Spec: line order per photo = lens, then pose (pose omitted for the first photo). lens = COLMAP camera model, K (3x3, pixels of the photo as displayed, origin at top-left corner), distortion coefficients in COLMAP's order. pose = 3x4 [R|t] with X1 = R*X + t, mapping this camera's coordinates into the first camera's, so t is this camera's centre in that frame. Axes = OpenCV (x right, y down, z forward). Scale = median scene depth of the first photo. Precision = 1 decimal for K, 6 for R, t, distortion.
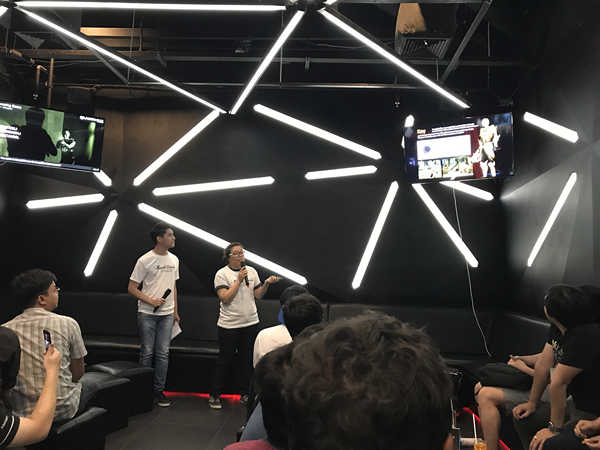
lens RADIAL K [[464.4, 0, 300.0], [0, 464.4, 225.0], [0, 0, 1]] dist [-0.004000, -0.004227]
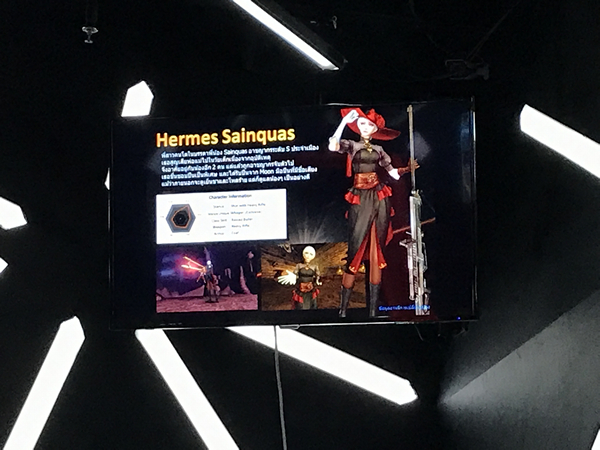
lens RADIAL K [[2289.0, 0, 300.0], [0, 2289.0, 225.0], [0, 0, 1]] dist [2.454593, 0.450567]
pose [[0.953676, 0.068891, 0.292840, -1.314508], [-0.027685, 0.989394, -0.142596, 0.782413], [-0.299558, 0.127883, 0.945469, -6.063228]]
